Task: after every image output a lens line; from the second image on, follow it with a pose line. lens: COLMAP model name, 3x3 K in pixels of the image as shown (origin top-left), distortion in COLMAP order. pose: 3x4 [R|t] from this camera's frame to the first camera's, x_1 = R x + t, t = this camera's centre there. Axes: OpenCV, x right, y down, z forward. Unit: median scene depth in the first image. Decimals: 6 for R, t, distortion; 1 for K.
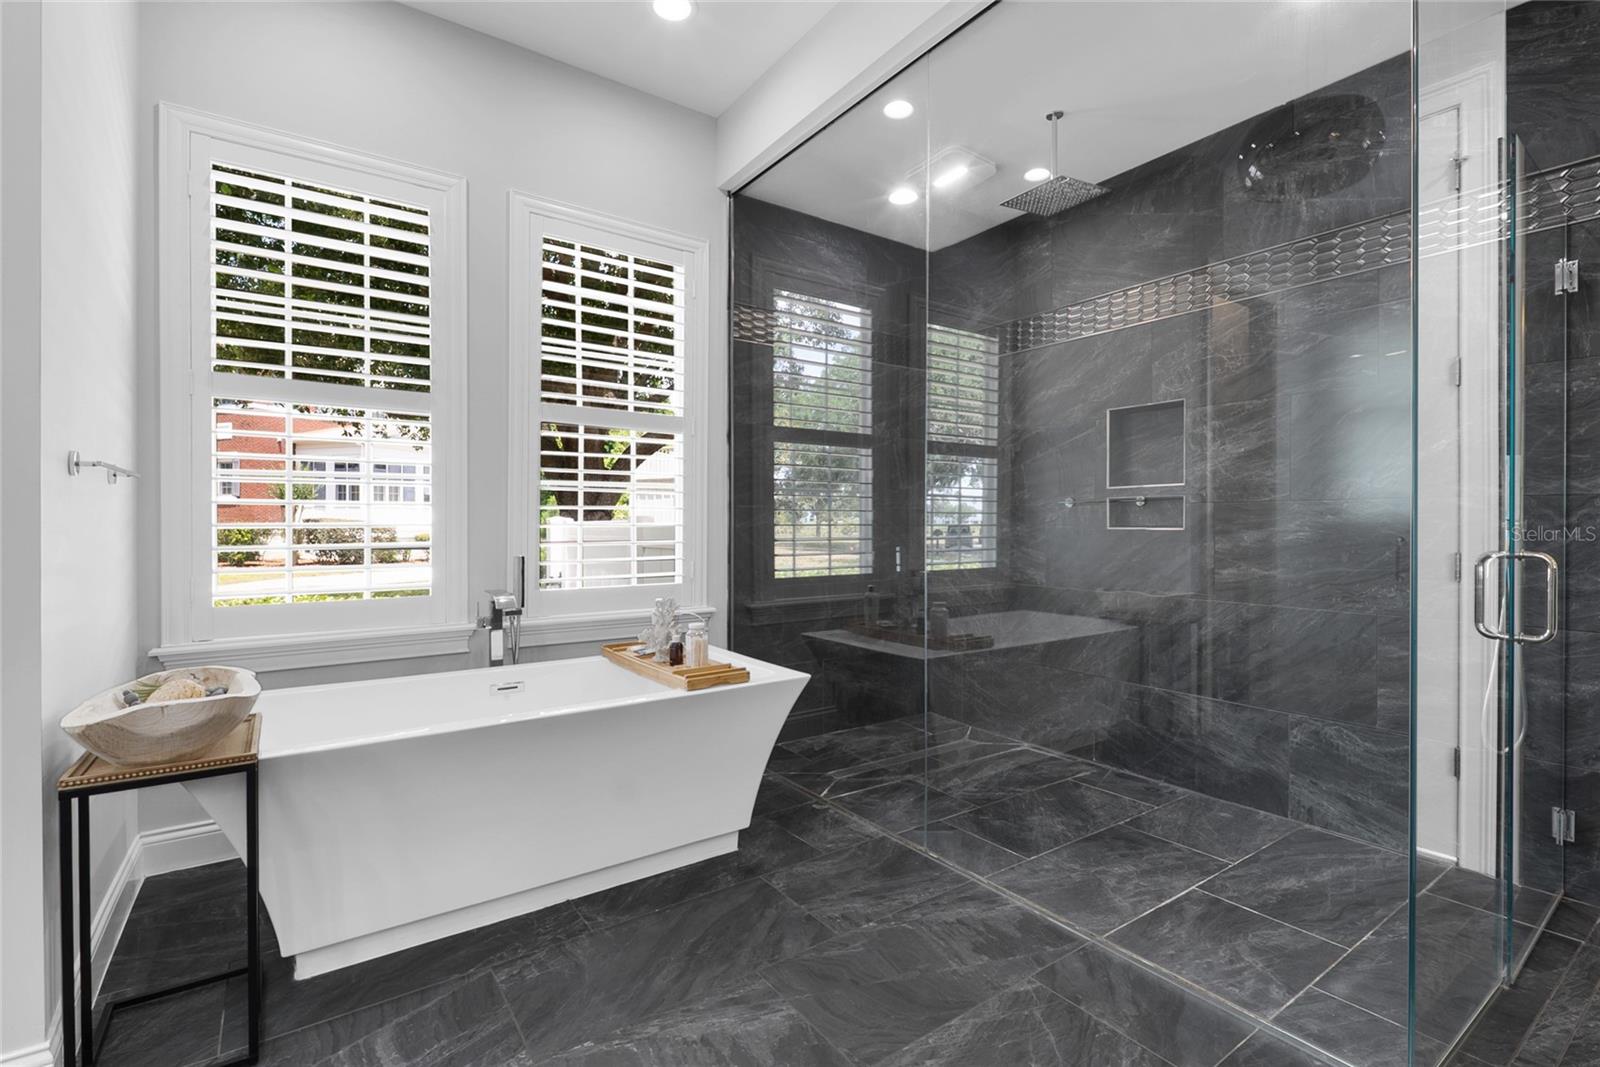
lens RADIAL K [[719.2, 0, 790.0], [0, 719.2, 525.3], [0, 0, 1]] dist [-0.001083, -0.000704]
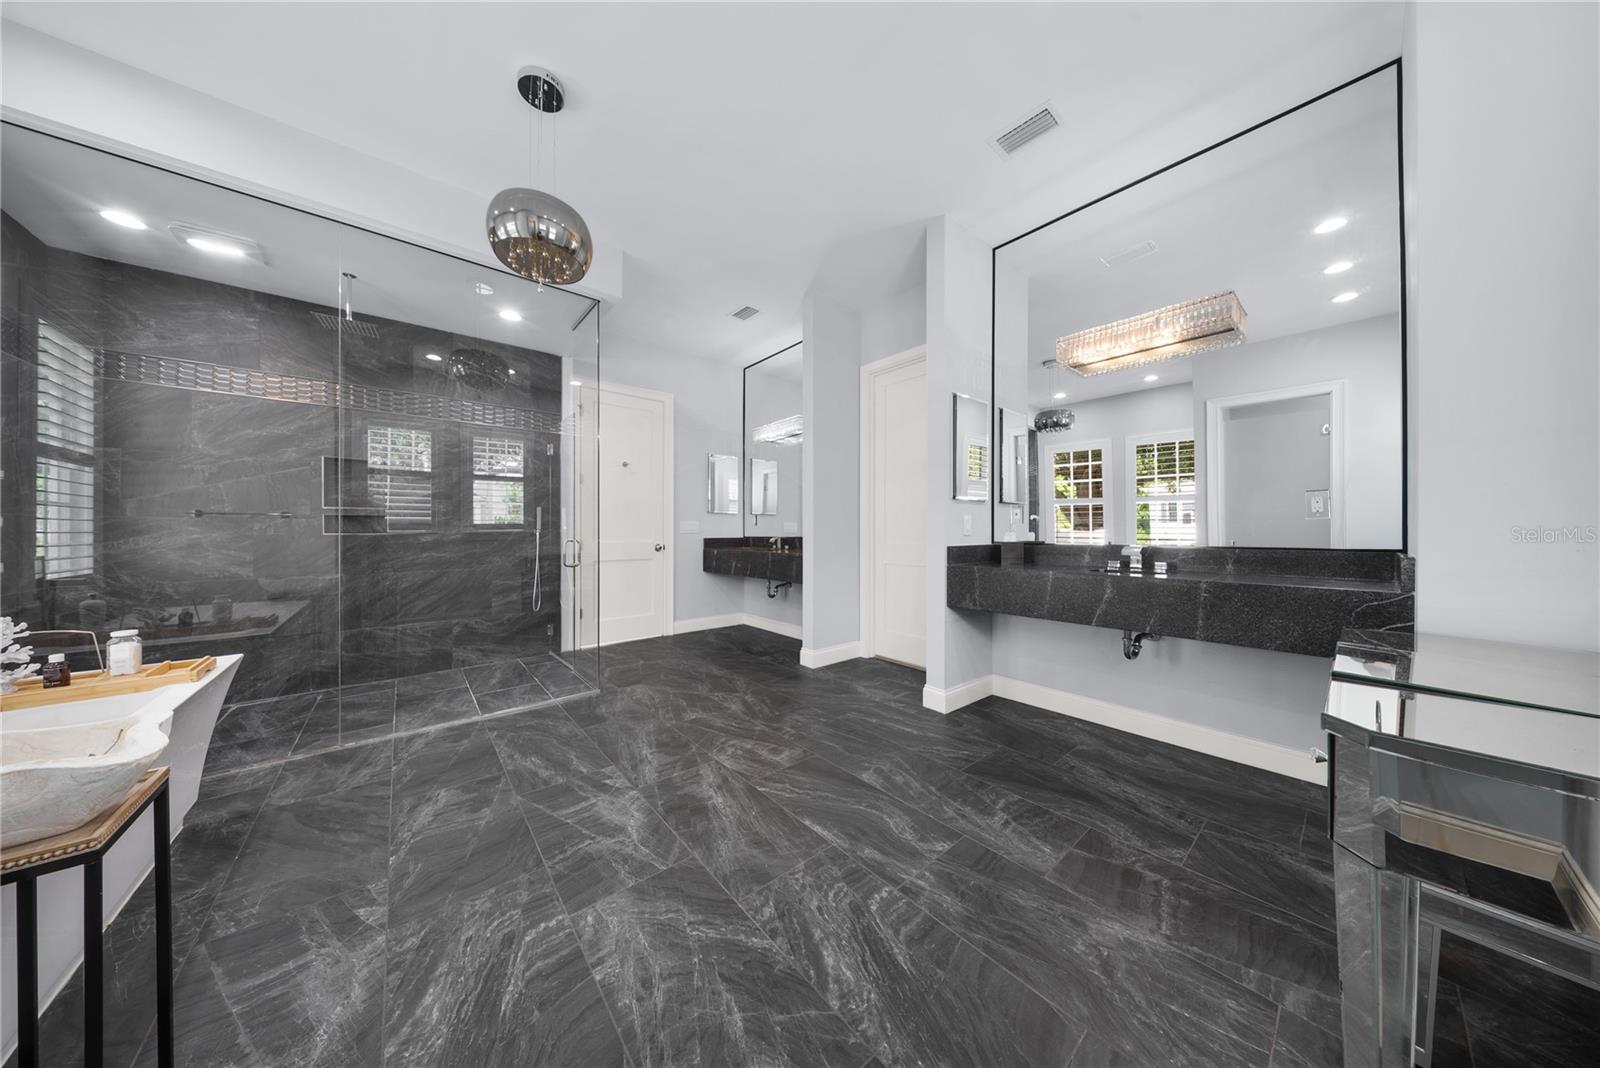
lens RADIAL K [[472.1, 0, 796.7], [0, 472.1, 534.1], [0, 0, 1]] dist [0.002588, -0.001867]
pose [[-0.091197, -0.010529, 0.995777, -0.950182], [0.000179, 0.999944, 0.010590, -0.008471], [-0.995833, 0.001144, -0.091190, 0.134087]]
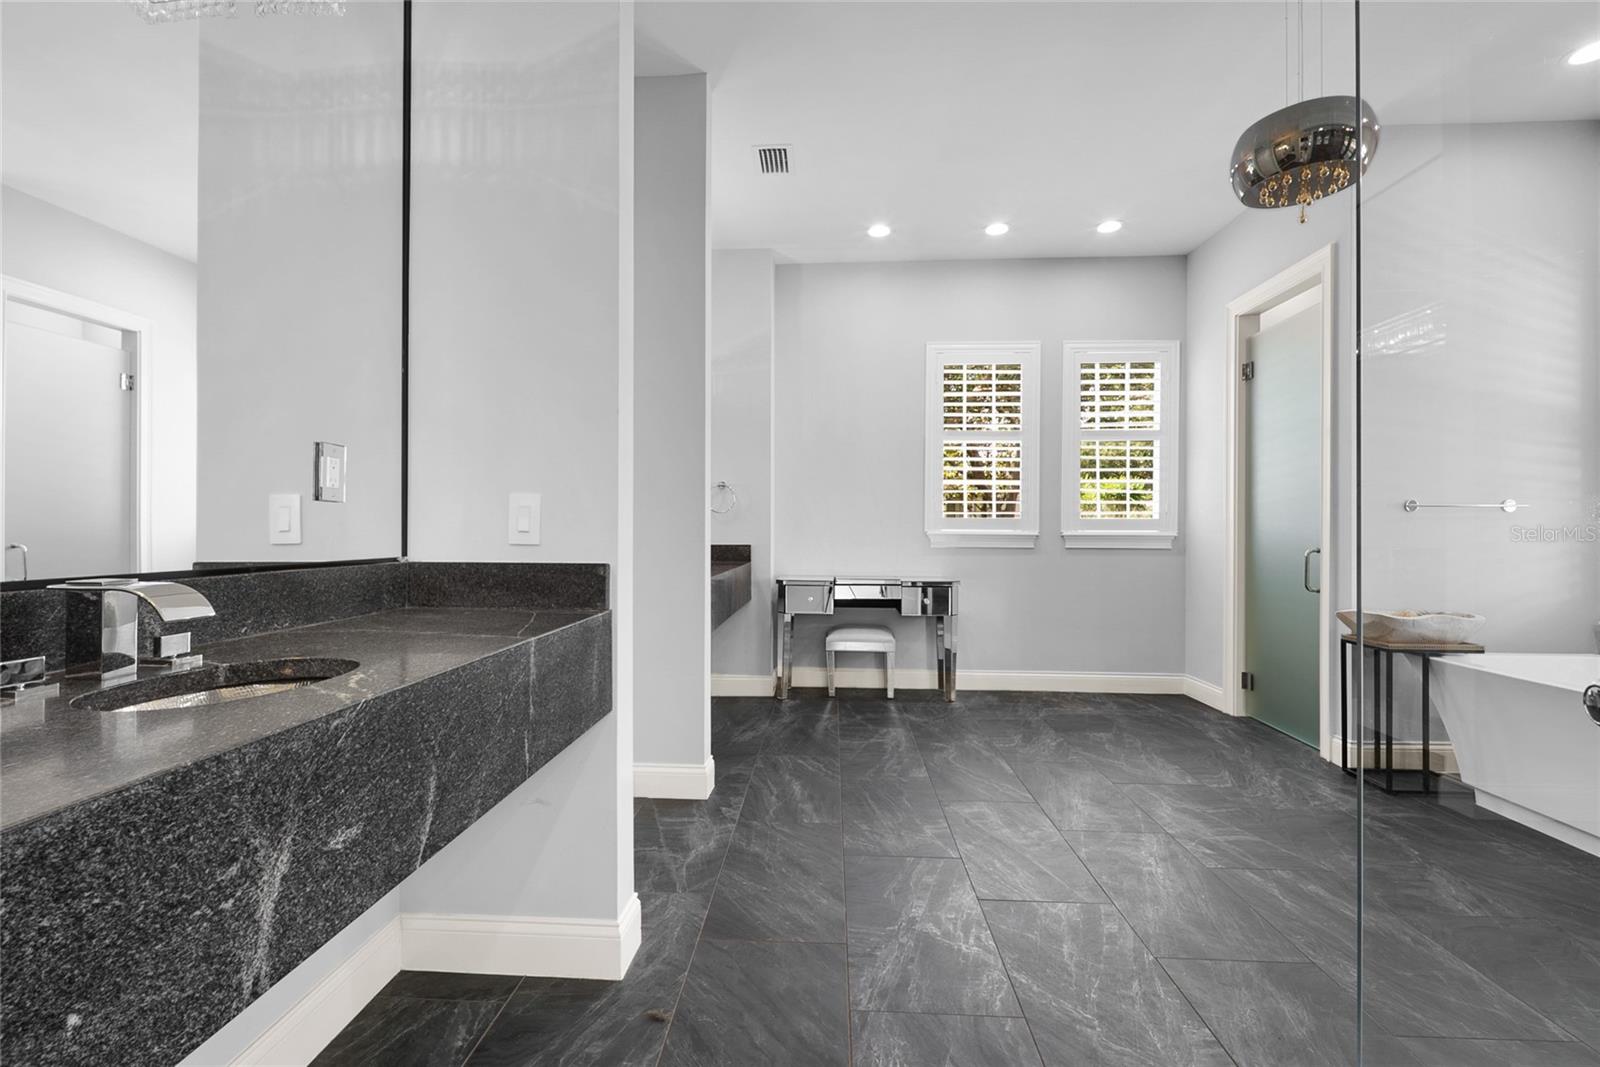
lens RADIAL K [[719.2, 0, 790.0], [0, 719.2, 525.3], [0, 0, 1]] dist [-0.001083, -0.000704]
pose [[-0.615518, -0.011333, -0.788041, 1.289703], [-0.005985, 0.999935, -0.009705, -0.003163], [0.788100, -0.001258, -0.615546, 0.596411]]
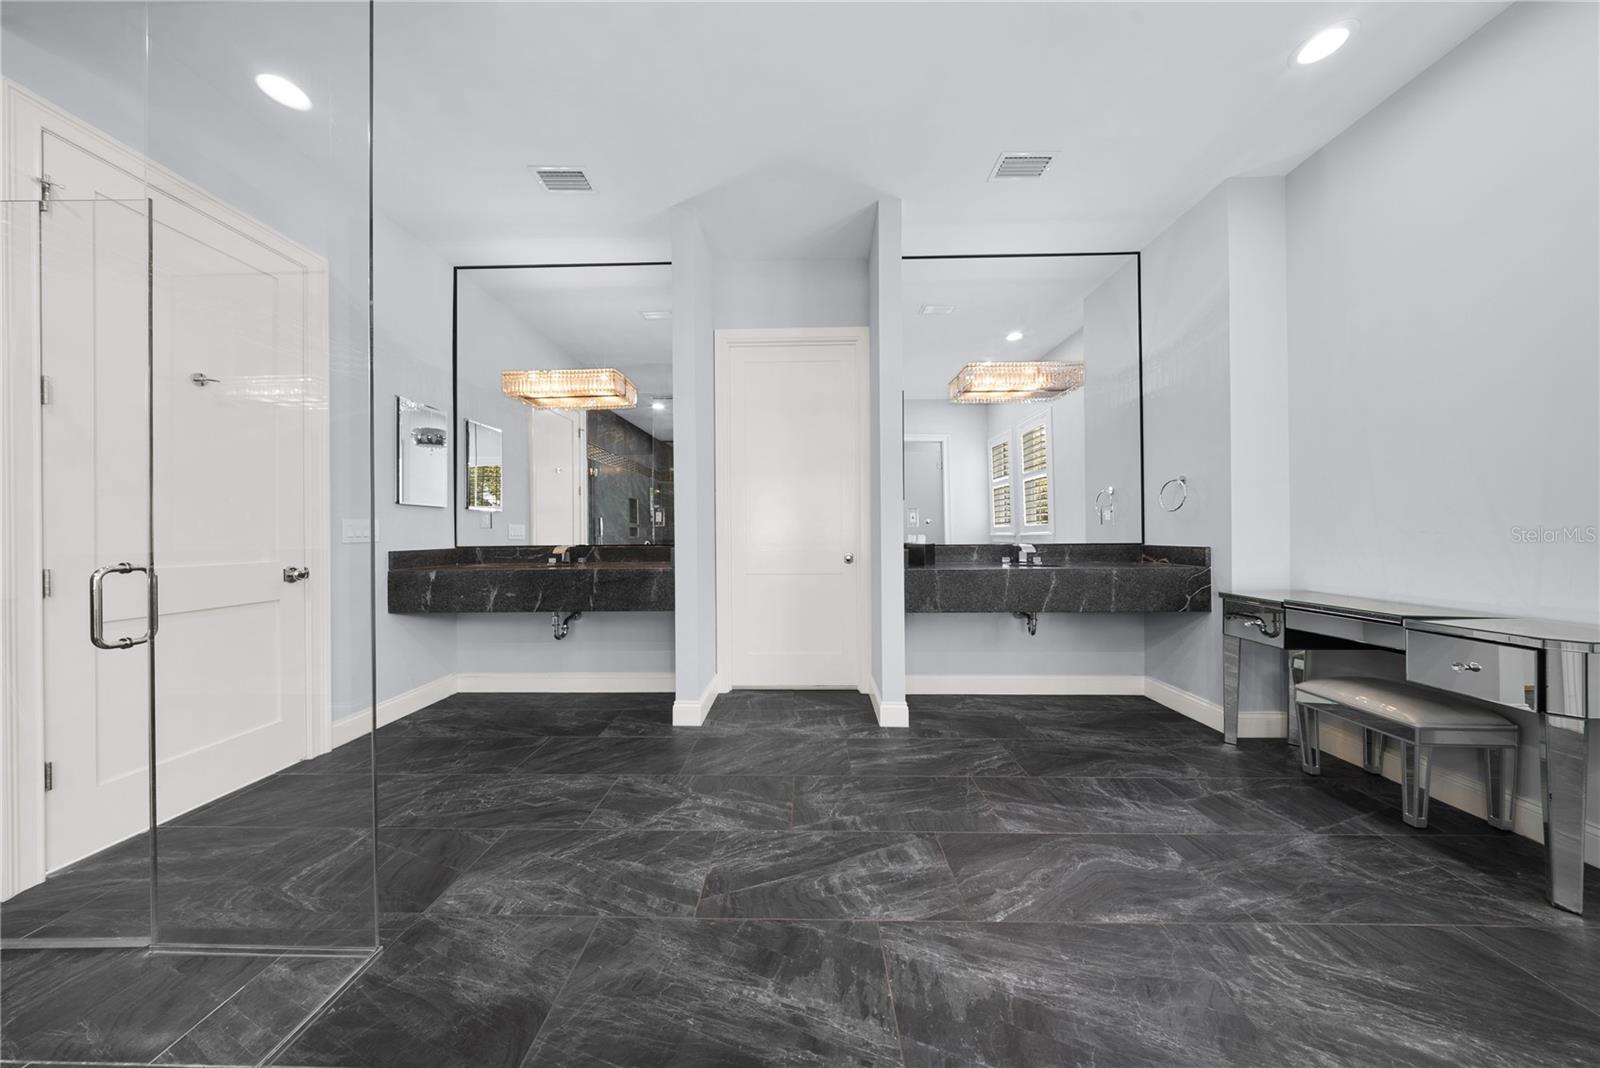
lens RADIAL K [[472.1, 0, 796.7], [0, 472.1, 534.1], [0, 0, 1]] dist [0.002588, -0.001867]
pose [[-0.810000, 0.000272, 0.586430, -0.198671], [0.004479, 0.999974, 0.005723, -0.010575], [-0.586413, 0.007262, -0.809980, 0.759217]]
